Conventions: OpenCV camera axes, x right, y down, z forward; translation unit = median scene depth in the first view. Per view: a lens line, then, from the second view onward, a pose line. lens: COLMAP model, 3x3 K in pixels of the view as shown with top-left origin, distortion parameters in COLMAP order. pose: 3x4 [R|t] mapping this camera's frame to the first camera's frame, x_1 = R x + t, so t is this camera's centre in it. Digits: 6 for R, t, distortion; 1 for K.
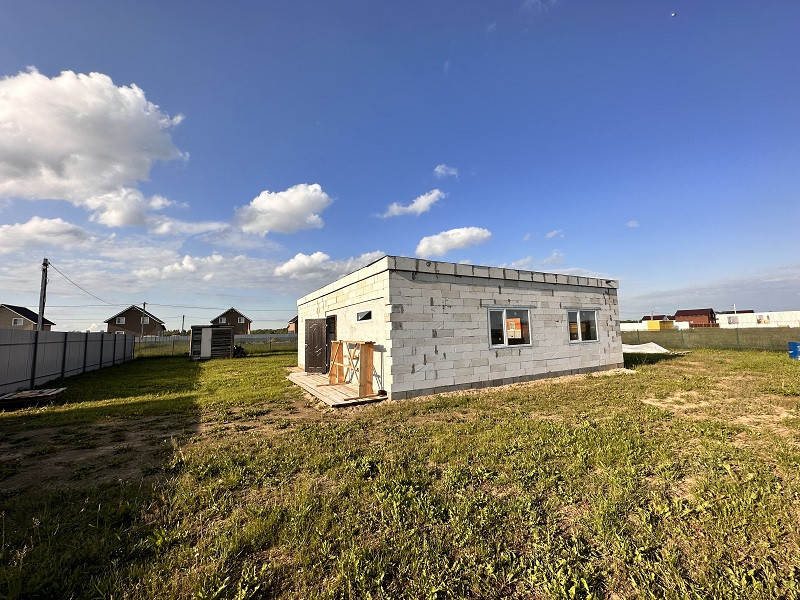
lens RADIAL K [[317.1, 0, 397.1], [0, 317.1, 302.2], [0, 0, 1]] dist [-0.000850, -0.000097]
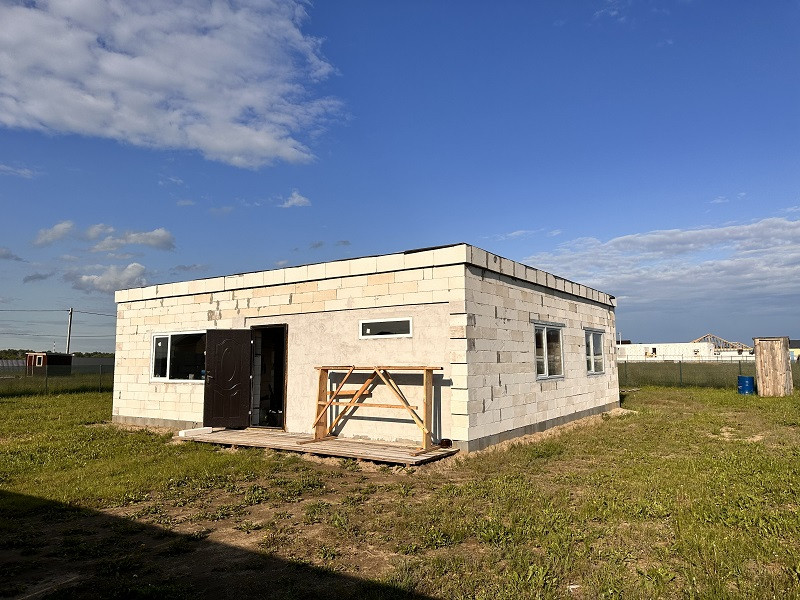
lens RADIAL K [[575.4, 0, 400.0], [0, 575.4, 300.0], [0, 0, 1]] dist [0.006157, -0.002250]
pose [[0.890572, 0.062947, 0.450466, -0.573577], [-0.055094, 0.998014, -0.030539, 0.018997], [-0.451493, 0.002379, 0.892271, -0.045931]]
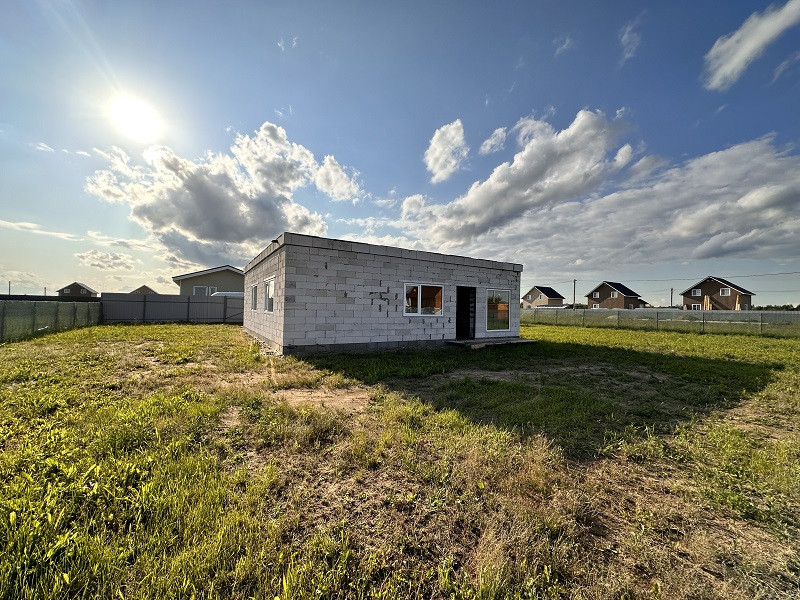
lens RADIAL K [[317.1, 0, 397.1], [0, 317.1, 302.2], [0, 0, 1]] dist [-0.000850, -0.000097]
pose [[0.043140, 0.010901, -0.999010, 1.827556], [0.075422, 0.997051, 0.014137, 0.062801], [0.996218, -0.075957, 0.042190, 0.947042]]
